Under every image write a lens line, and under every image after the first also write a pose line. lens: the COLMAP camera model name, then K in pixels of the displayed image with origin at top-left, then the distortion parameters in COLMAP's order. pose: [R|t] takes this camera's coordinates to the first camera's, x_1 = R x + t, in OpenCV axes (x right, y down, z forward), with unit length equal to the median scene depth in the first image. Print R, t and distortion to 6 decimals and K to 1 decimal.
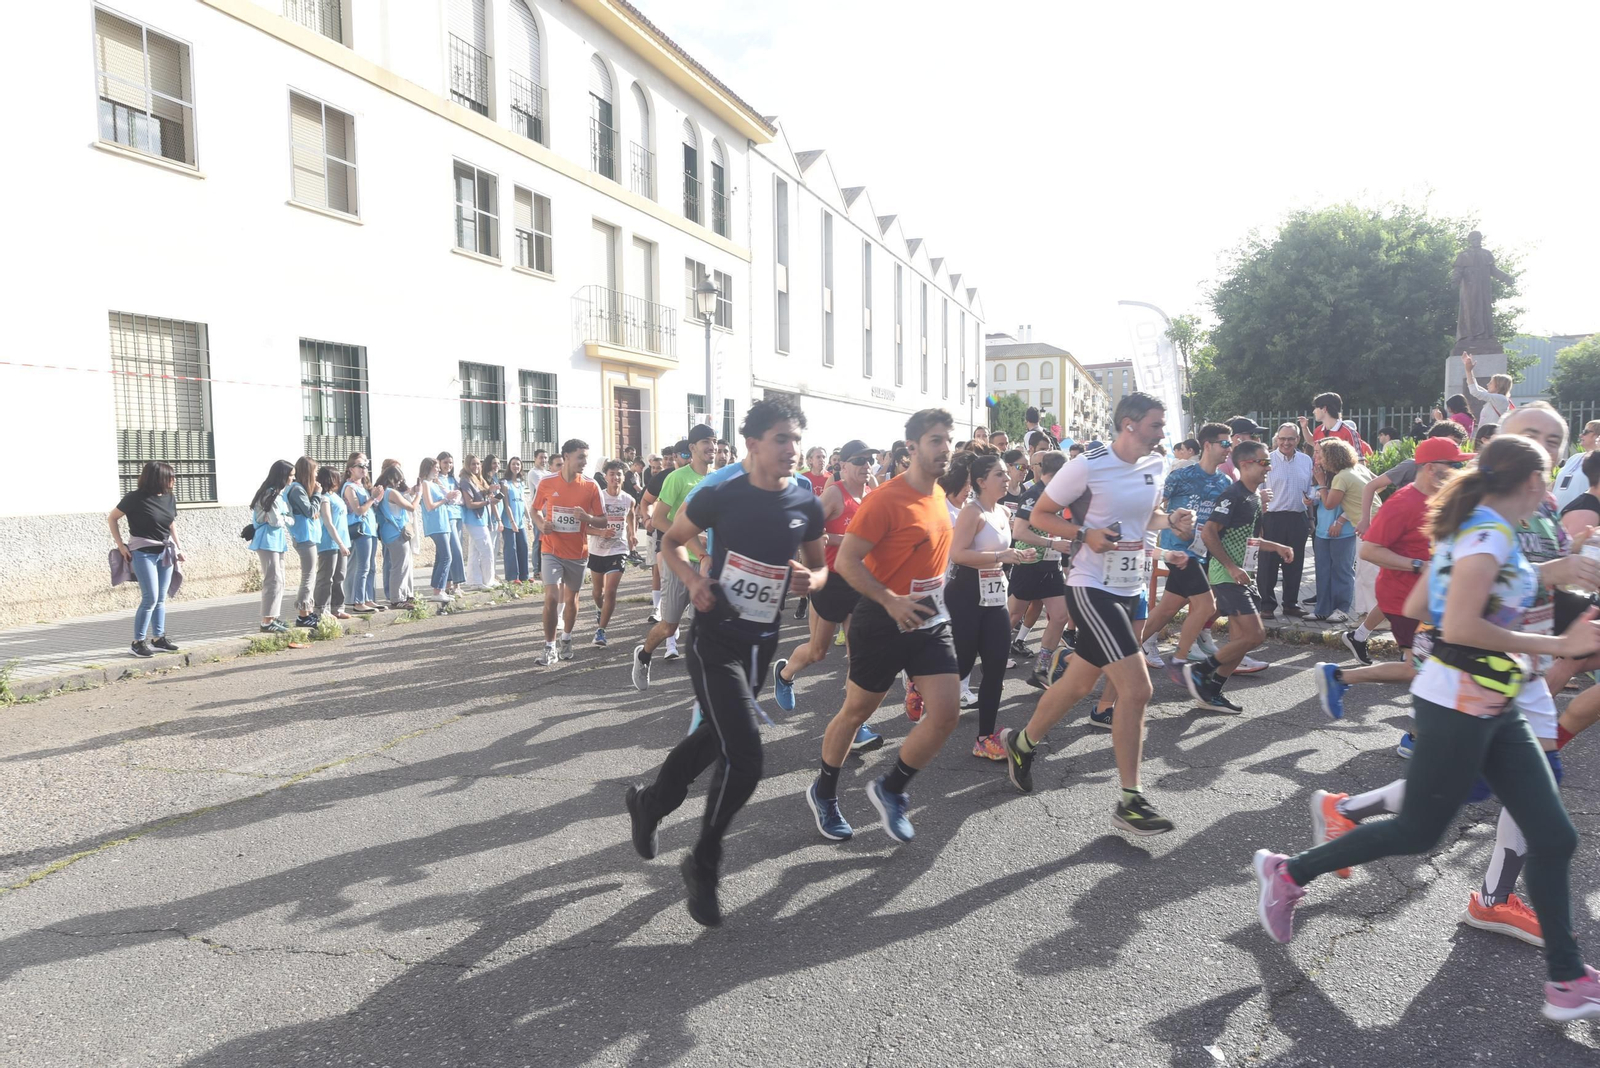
lens RADIAL K [[1022.0, 0, 795.9], [0, 1022.0, 534.7], [0, 0, 1]] dist [0.000679, 0.000121]
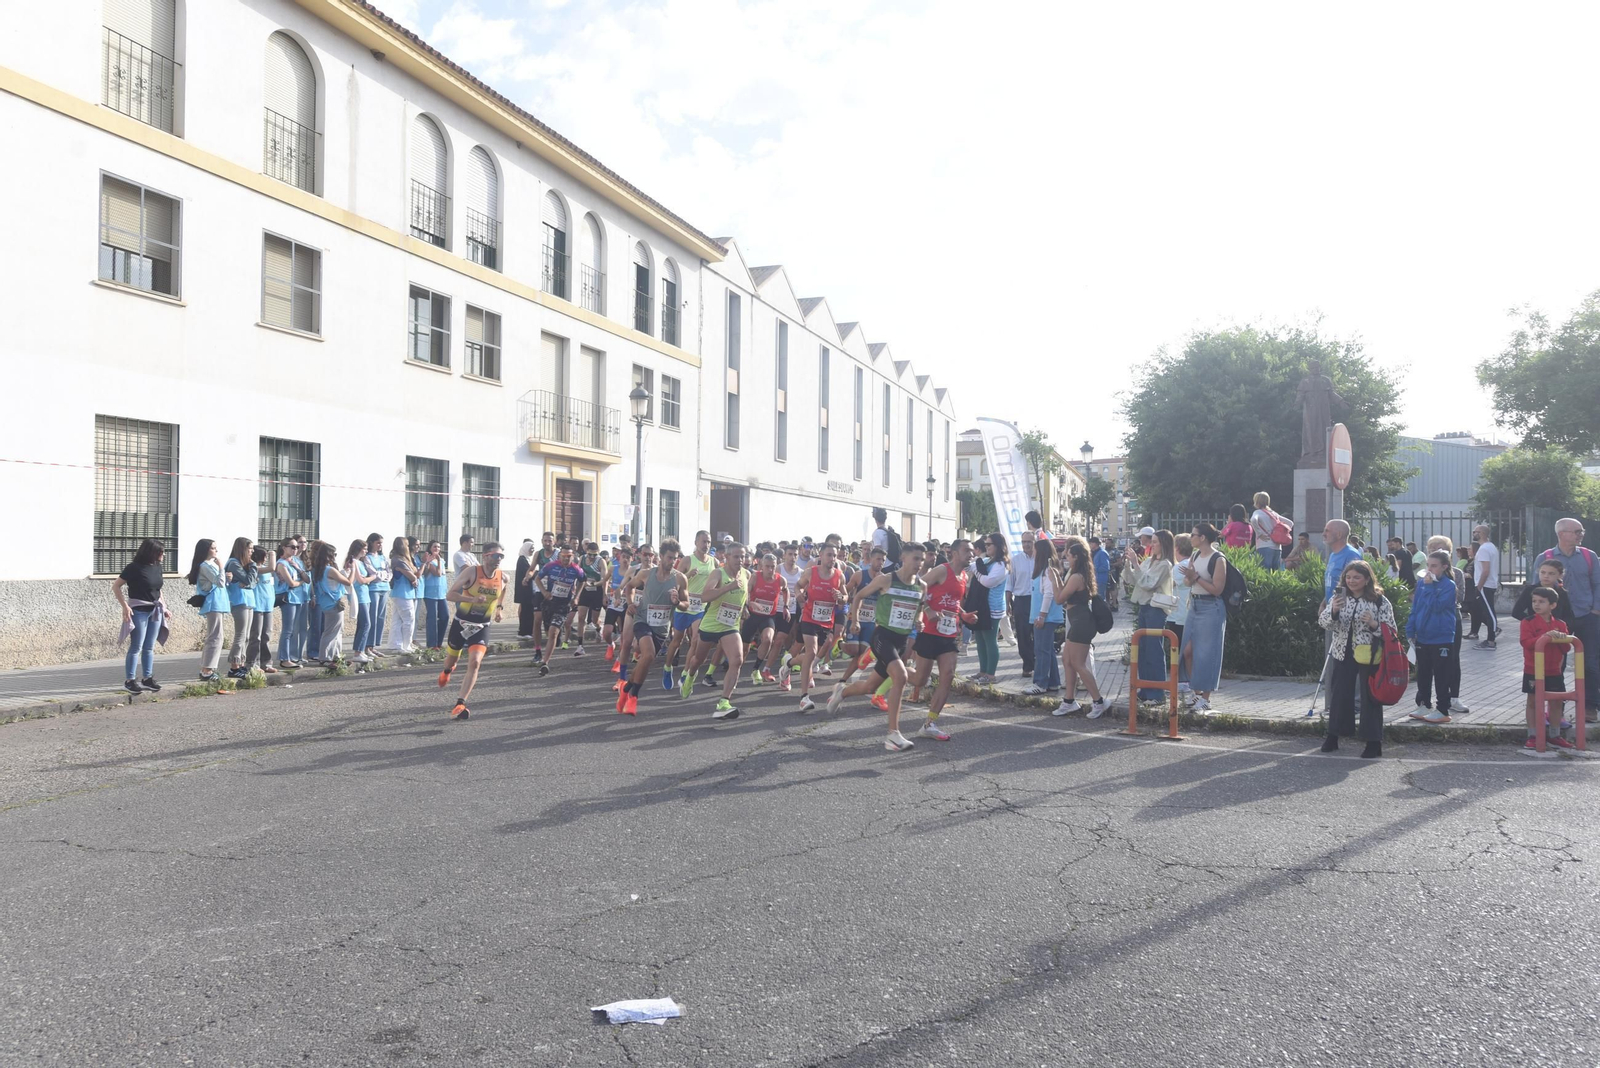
lens RADIAL K [[1022.0, 0, 796.4], [0, 1022.0, 539.3], [0, 0, 1]] dist [0.000679, 0.000121]
pose [[0.999726, 0.022609, -0.005998, 0.103370], [-0.023019, 0.996502, -0.080335, 0.005026], [0.004160, 0.080451, 0.996750, -0.118995]]
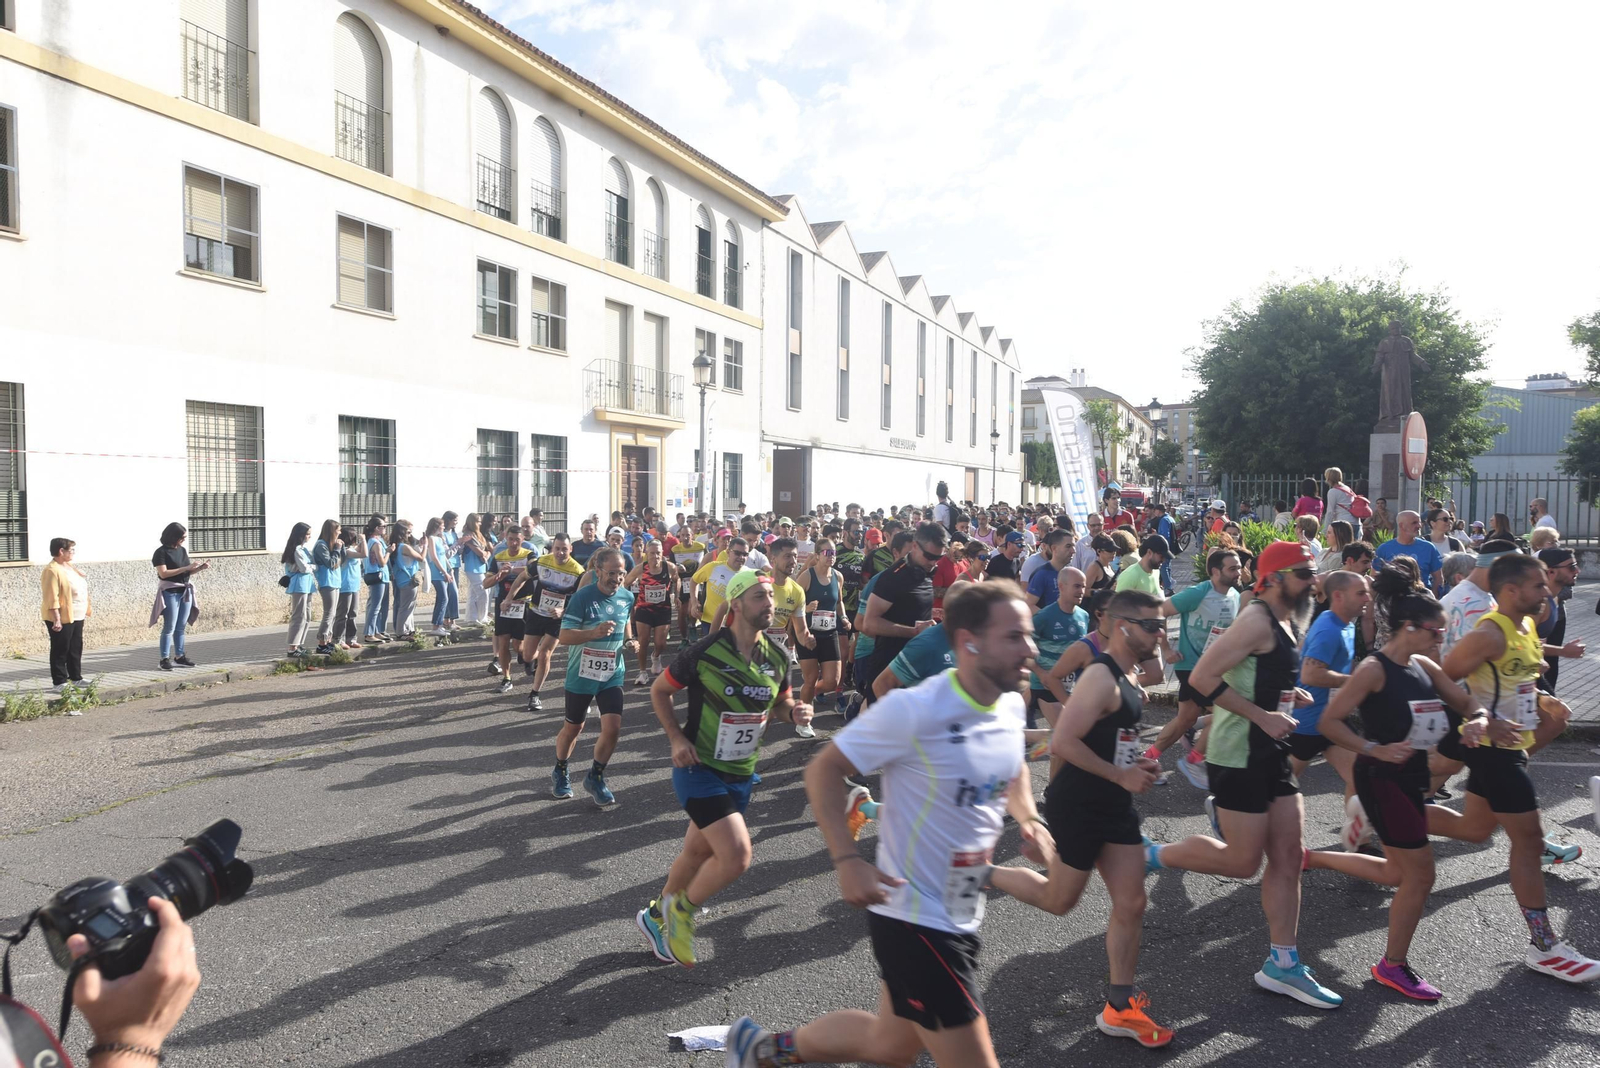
lens RADIAL K [[1022.0, 0, 799.8], [0, 1022.0, 536.8], [0, 0, 1]] dist [0.000679, 0.000121]
pose [[0.997798, 0.022546, -0.062377, 0.102951], [-0.024418, 0.999269, -0.029409, -0.017763], [0.061668, 0.030868, 0.997619, -0.128970]]
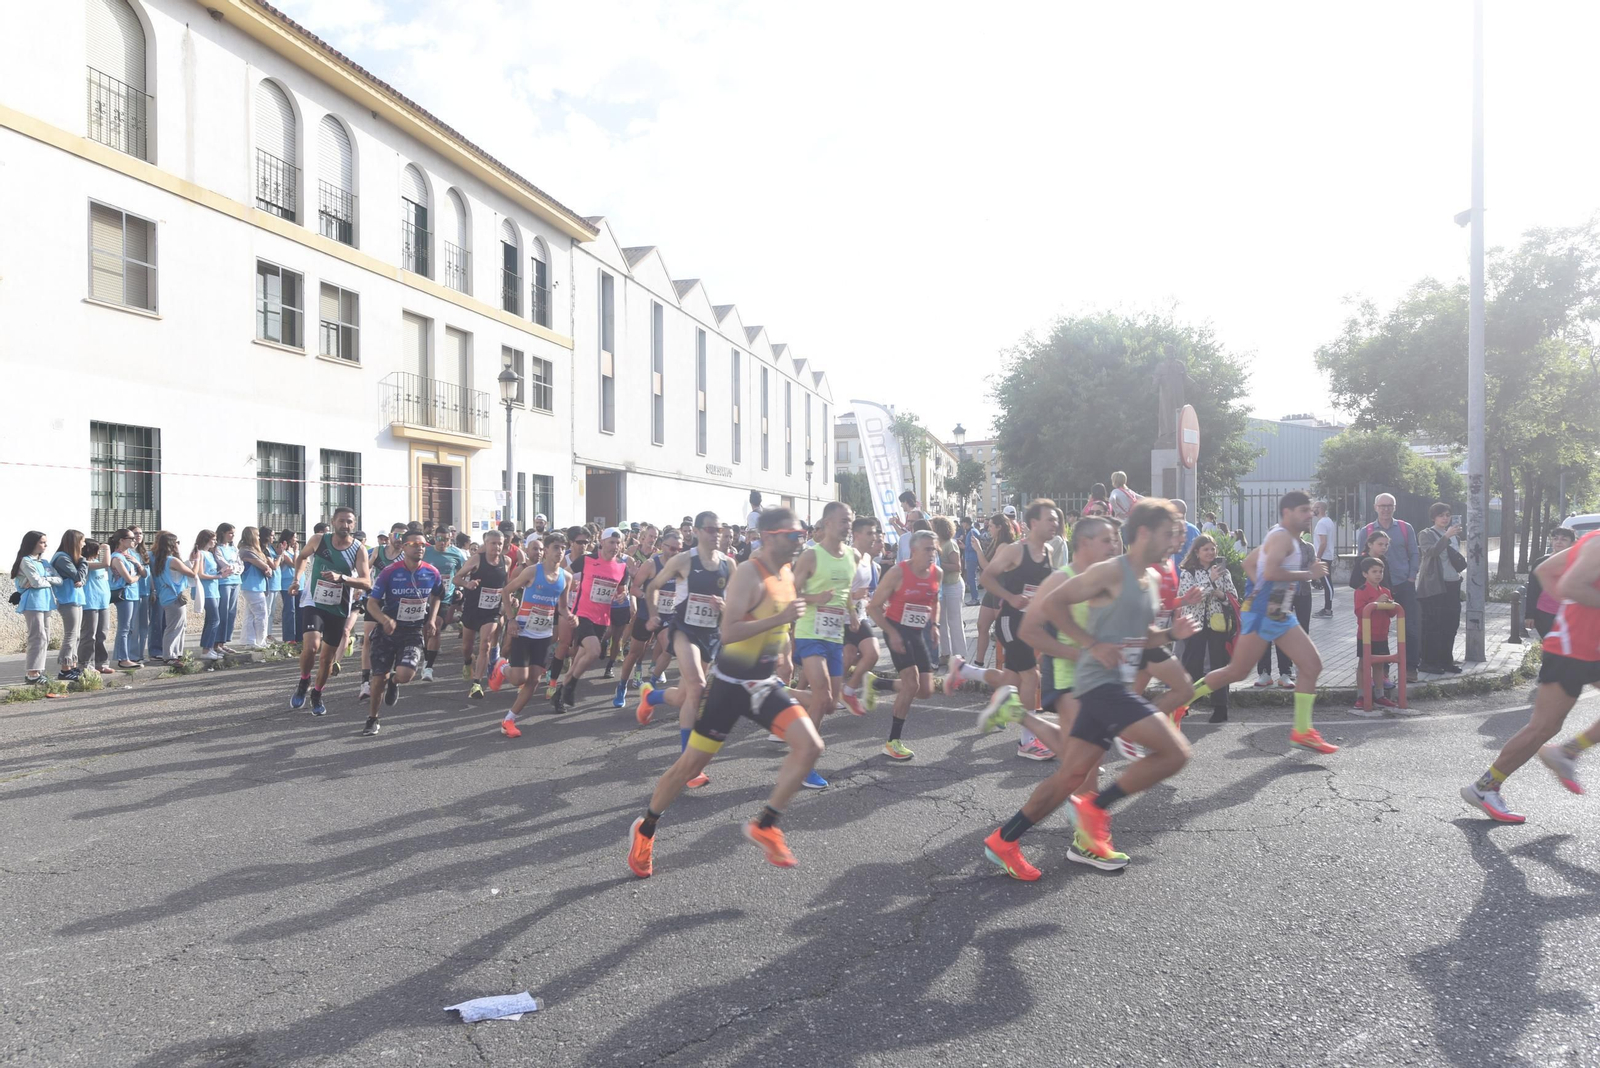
lens RADIAL K [[1022.0, 0, 789.8], [0, 1022.0, 538.6], [0, 0, 1]] dist [0.000679, 0.000121]
pose [[0.994650, 0.006932, 0.103069, 0.108811], [-0.000079, 0.997797, -0.066342, 0.005274], [-0.103302, 0.065979, 0.992459, -0.117563]]
